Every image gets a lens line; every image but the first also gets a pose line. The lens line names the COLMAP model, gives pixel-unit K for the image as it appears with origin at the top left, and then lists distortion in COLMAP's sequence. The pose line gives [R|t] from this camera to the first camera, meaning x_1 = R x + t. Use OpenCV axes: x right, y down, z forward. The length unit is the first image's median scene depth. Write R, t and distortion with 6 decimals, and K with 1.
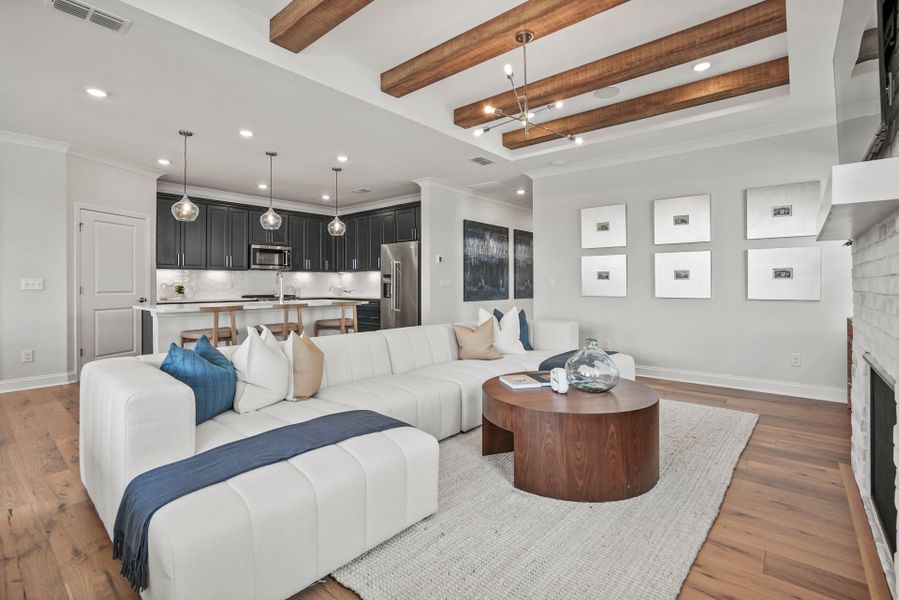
lens RADIAL K [[414.7, 0, 444.3], [0, 414.7, 287.1], [0, 0, 1]] dist [-0.041207, 0.022600]
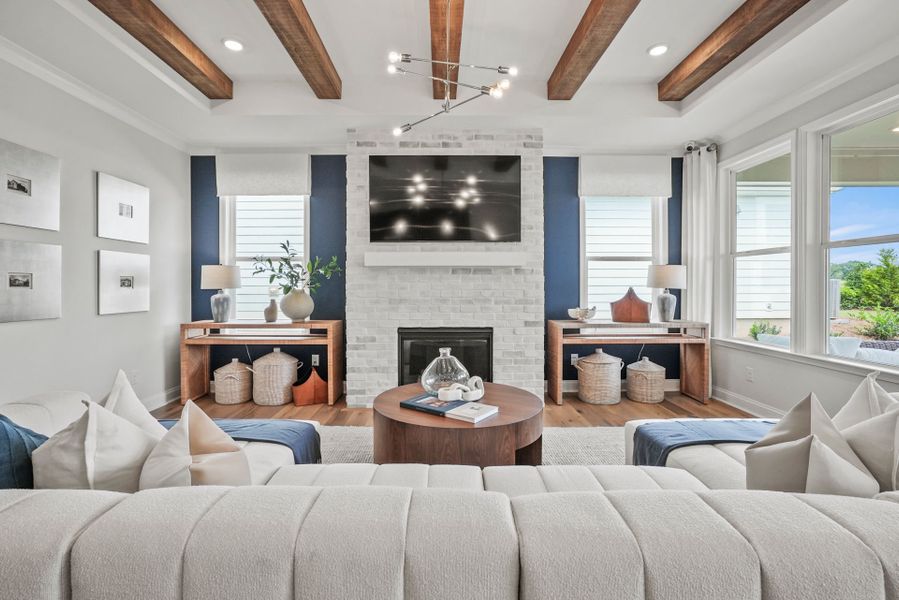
lens RADIAL K [[414.7, 0, 444.3], [0, 414.7, 287.1], [0, 0, 1]] dist [-0.041207, 0.022600]
pose [[-0.647067, 0.000453, 0.762433, -0.177924], [0.005906, 0.999973, 0.004418, -0.014783], [-0.762410, 0.007362, -0.647052, 0.679983]]
